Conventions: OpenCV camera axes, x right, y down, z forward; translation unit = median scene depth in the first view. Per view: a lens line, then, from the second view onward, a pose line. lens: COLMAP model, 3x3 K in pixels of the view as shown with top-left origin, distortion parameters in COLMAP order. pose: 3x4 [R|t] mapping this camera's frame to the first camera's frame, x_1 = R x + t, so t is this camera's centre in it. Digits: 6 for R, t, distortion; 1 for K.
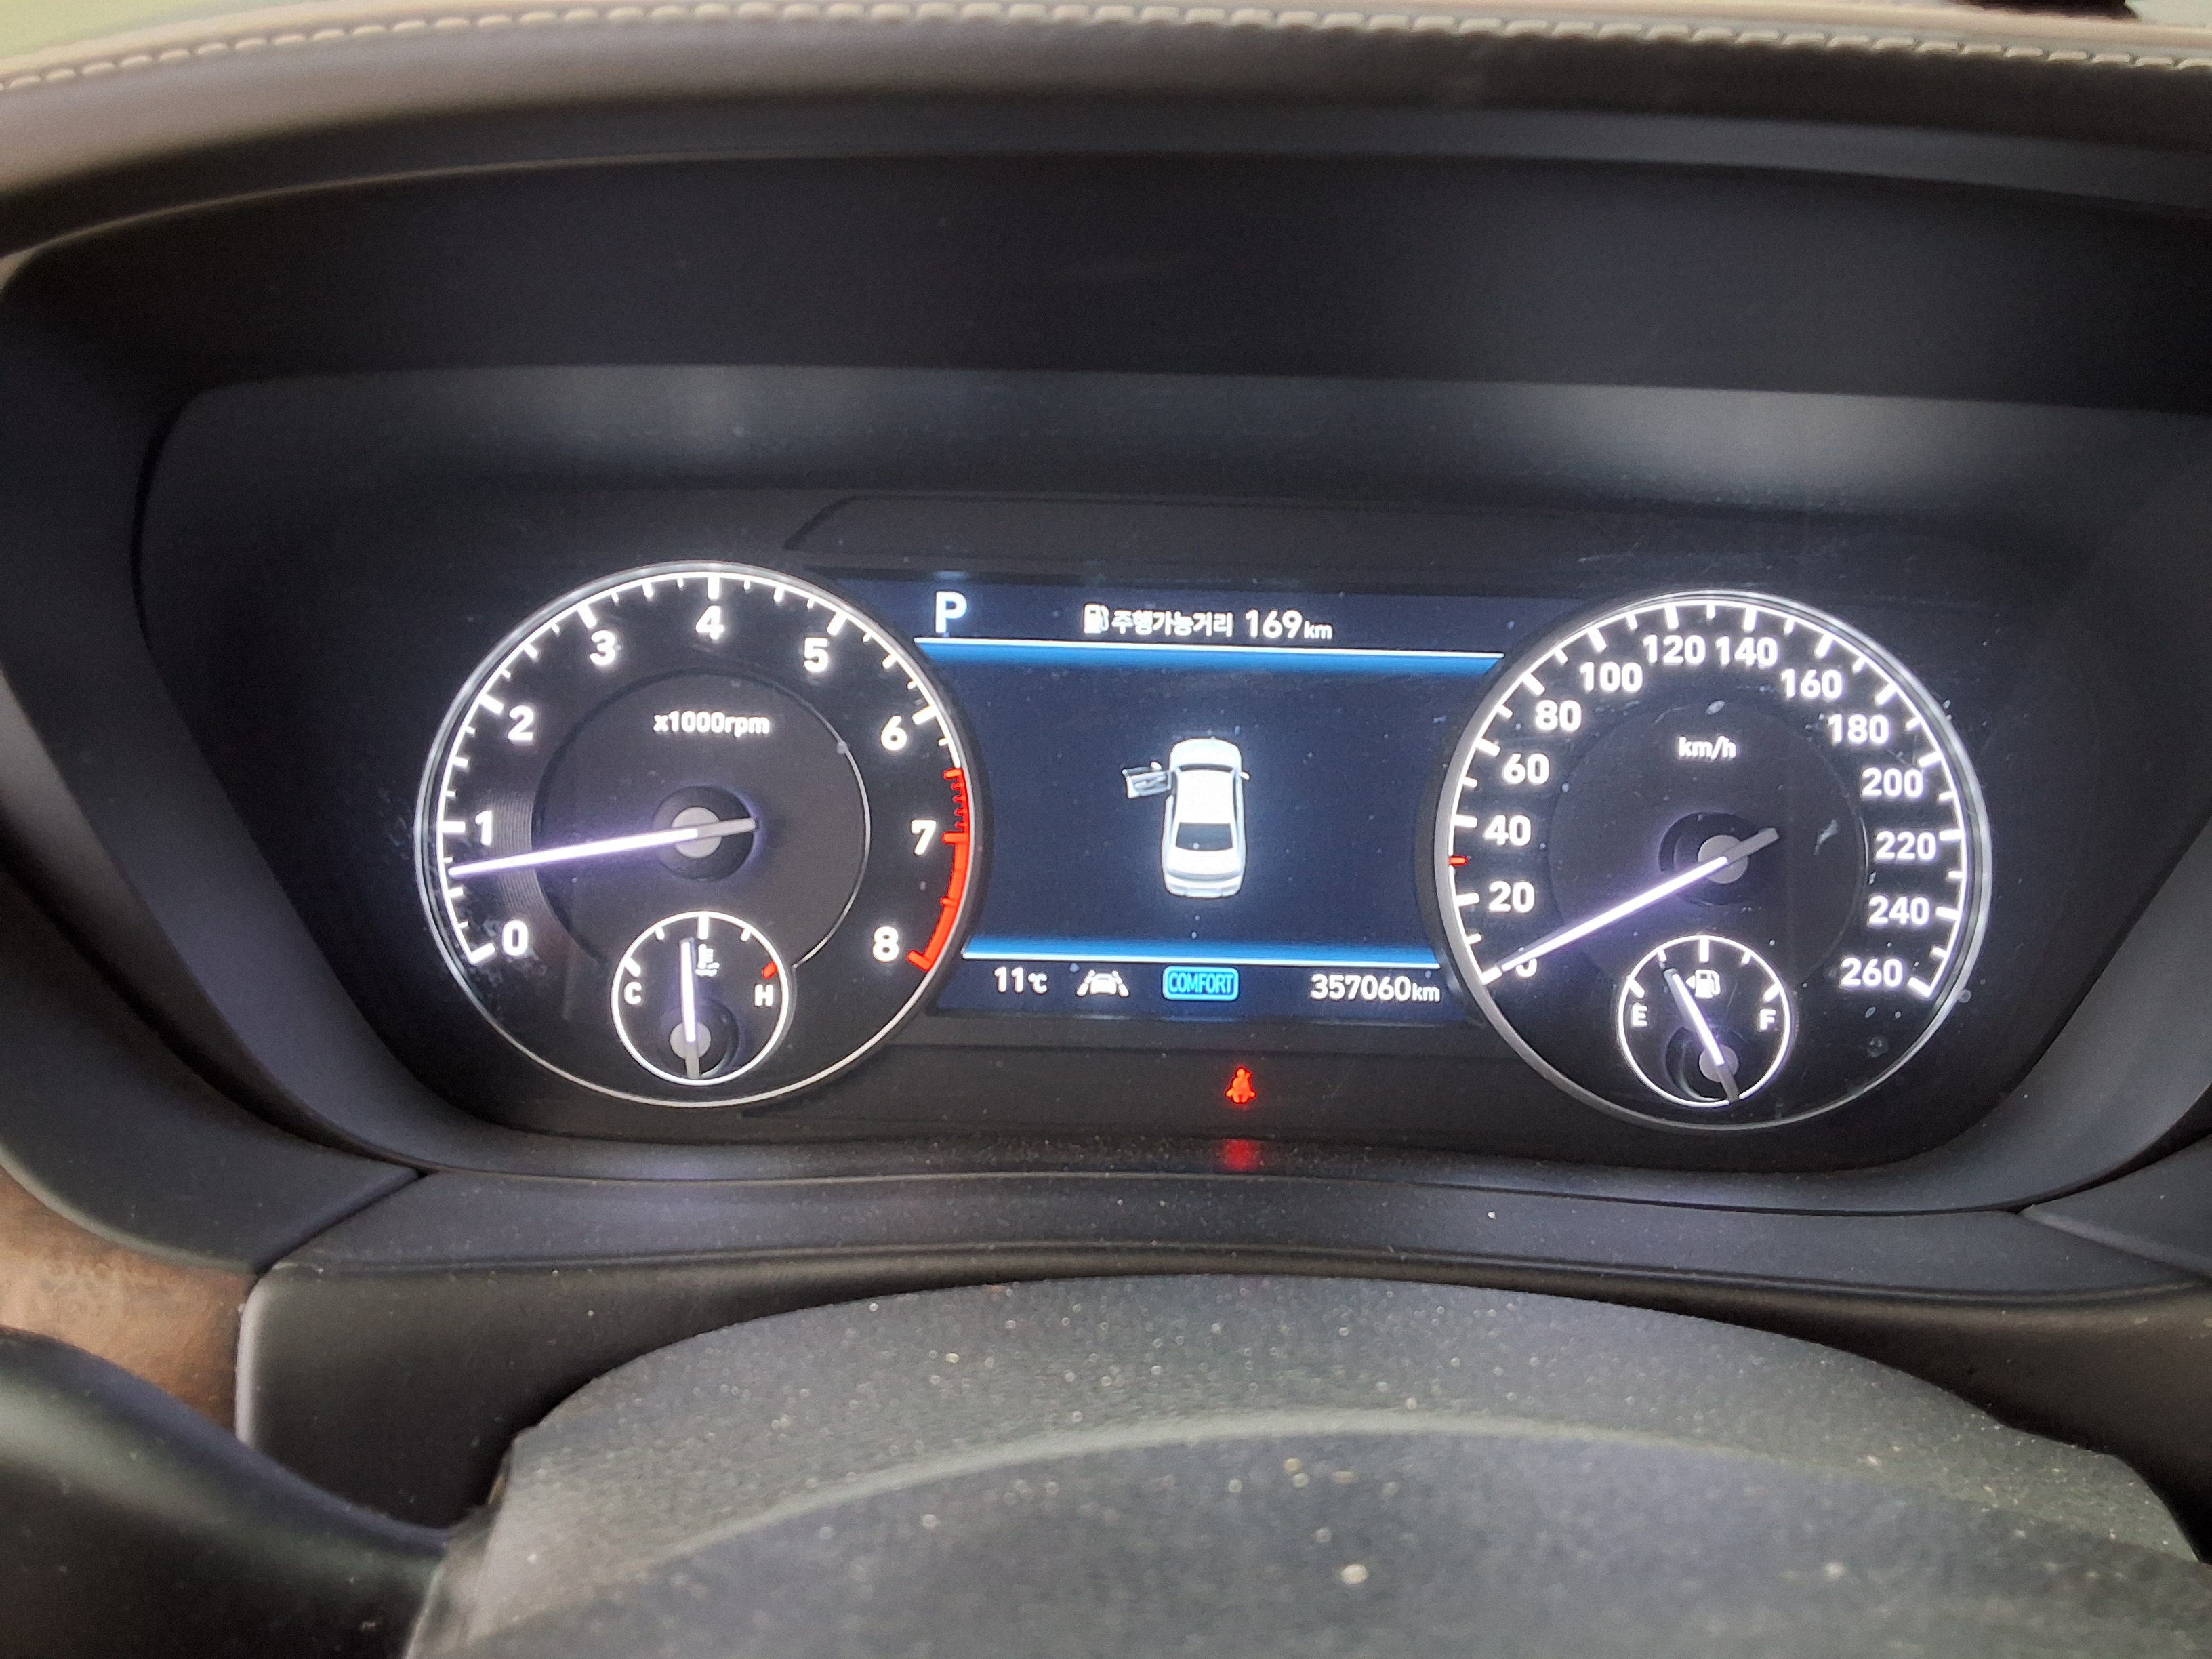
lens RADIAL K [[1817.8, 0, 980.7], [0, 1817.8, 804.5], [0, 0, 1]] dist [0.120991, -0.158686]
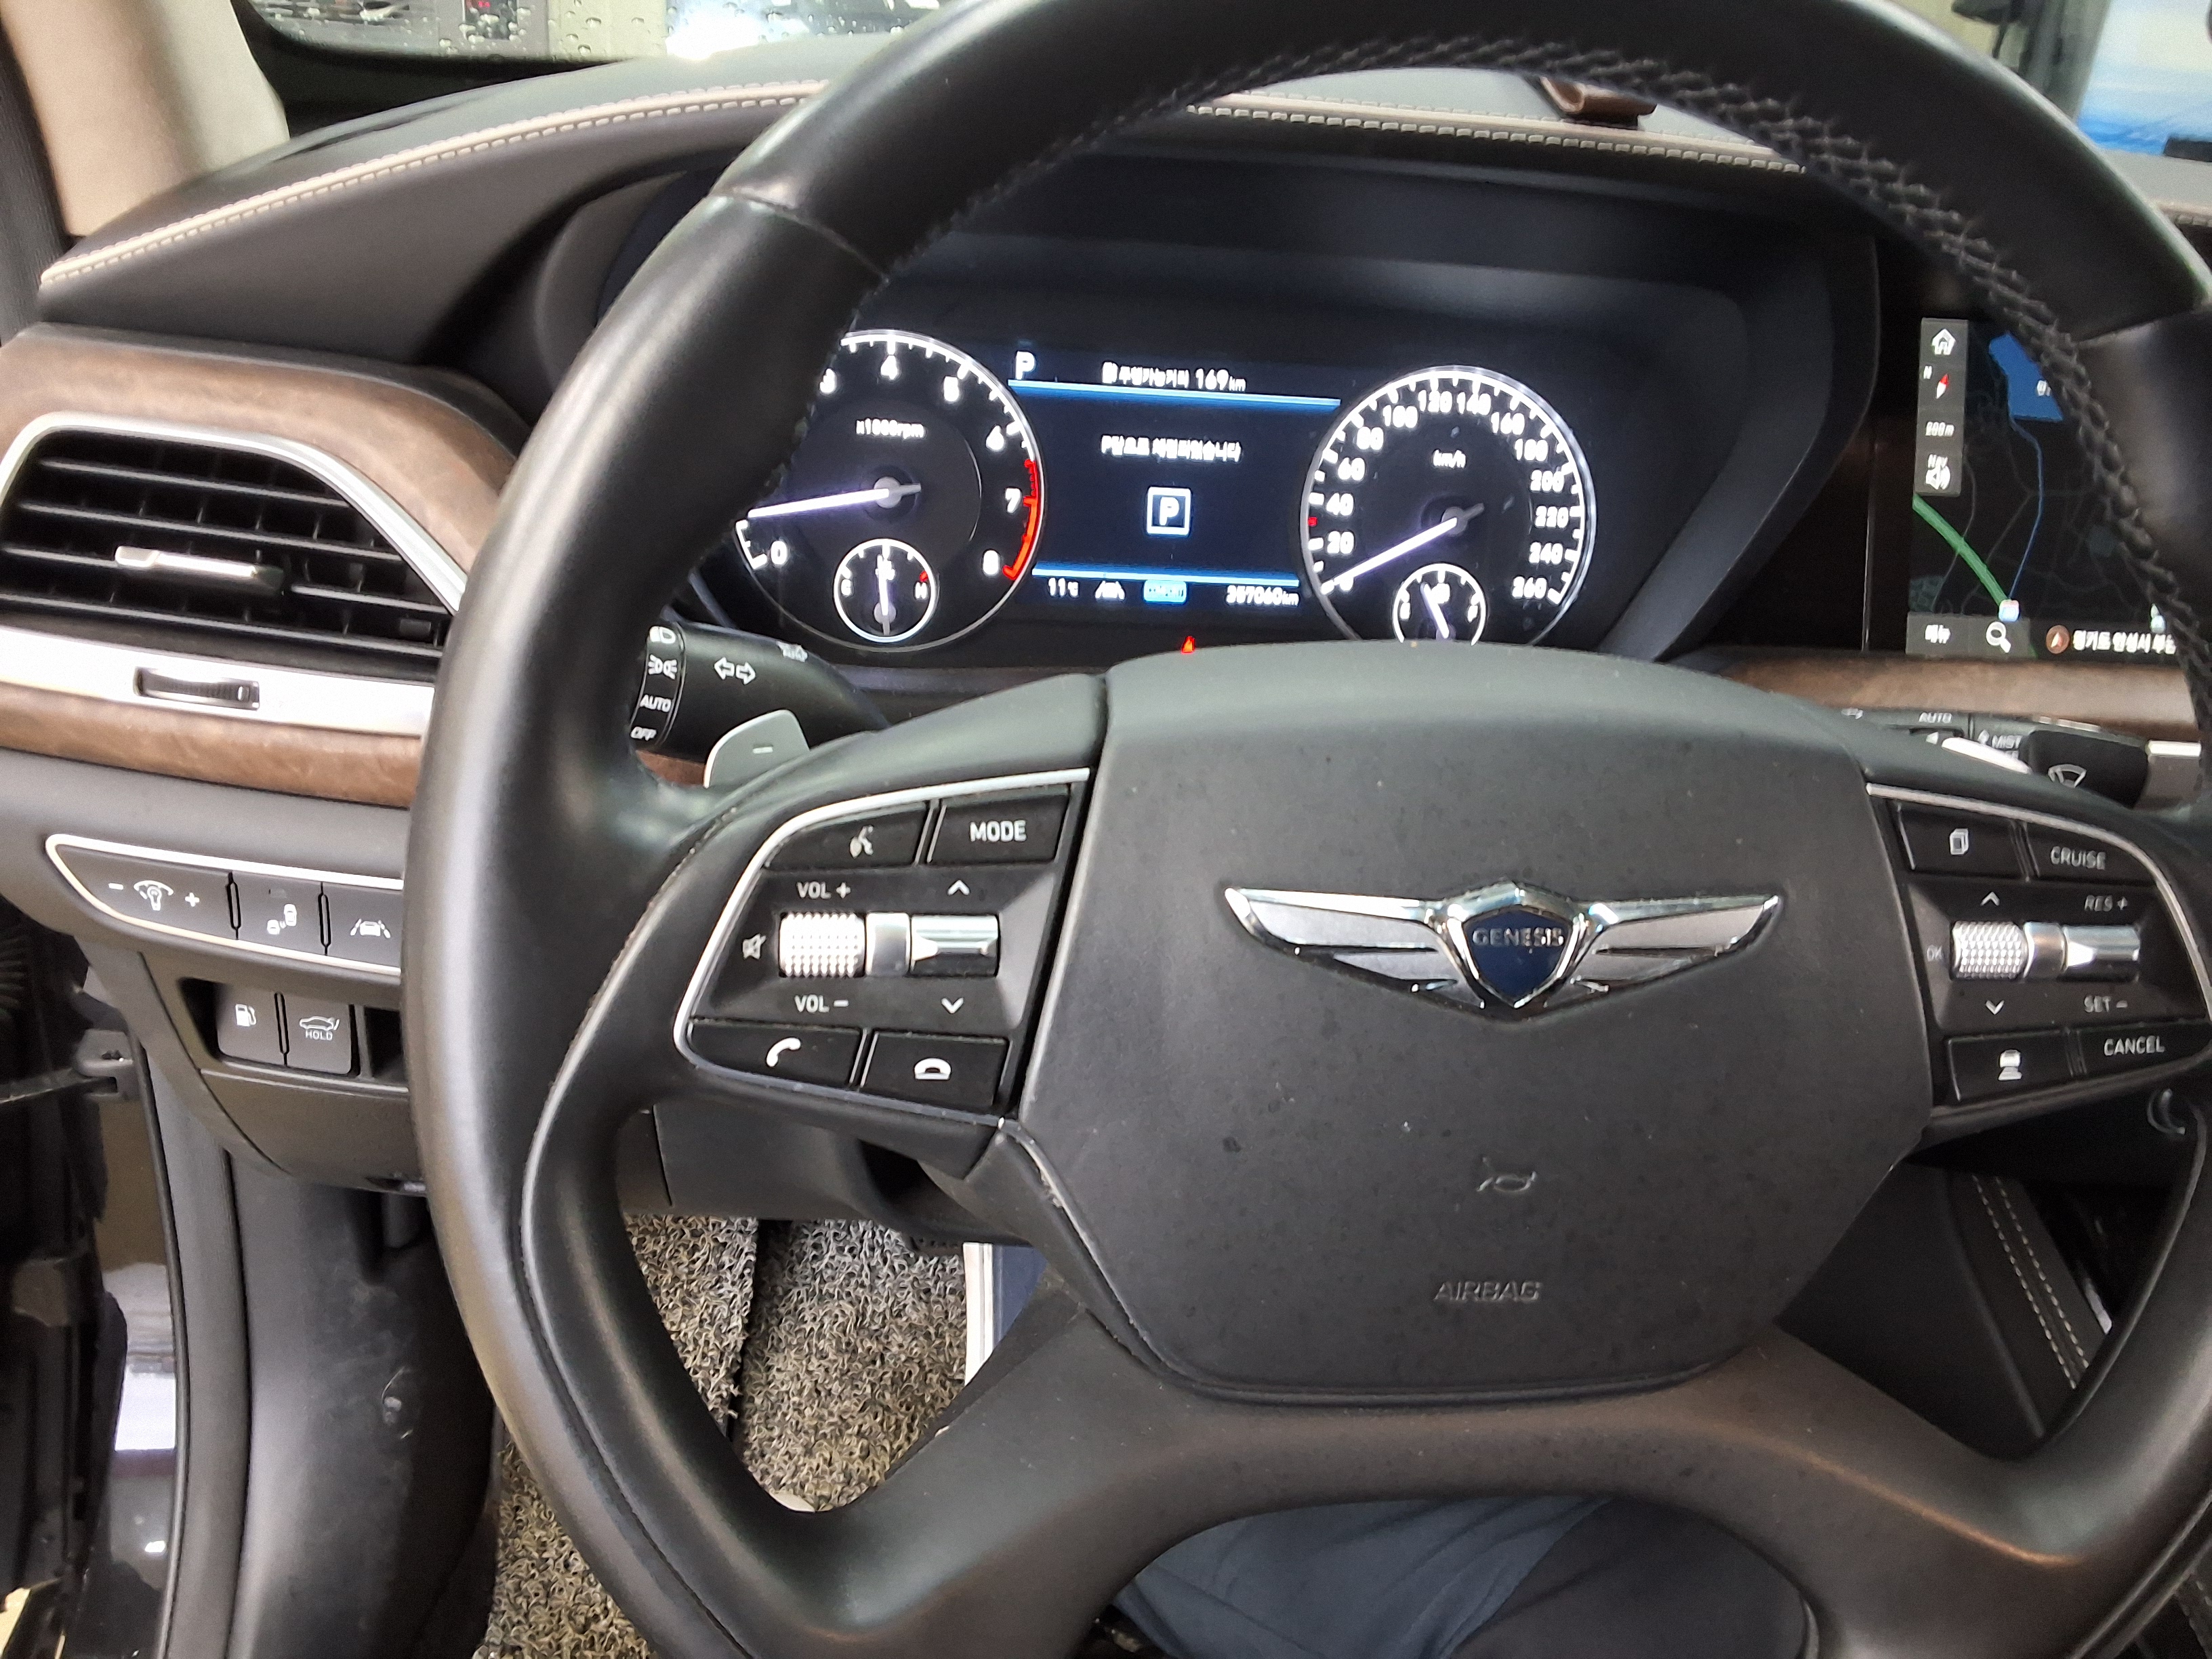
lens RADIAL K [[1817.8, 0, 1027.6], [0, 1817.8, 777.2], [0, 0, 1]] dist [0.120991, -0.158686]
pose [[0.988989, 0.000928, 0.147989, -0.267250], [-0.018597, 0.992833, 0.118055, 0.072280], [-0.146819, -0.119507, 0.981918, -0.705694]]
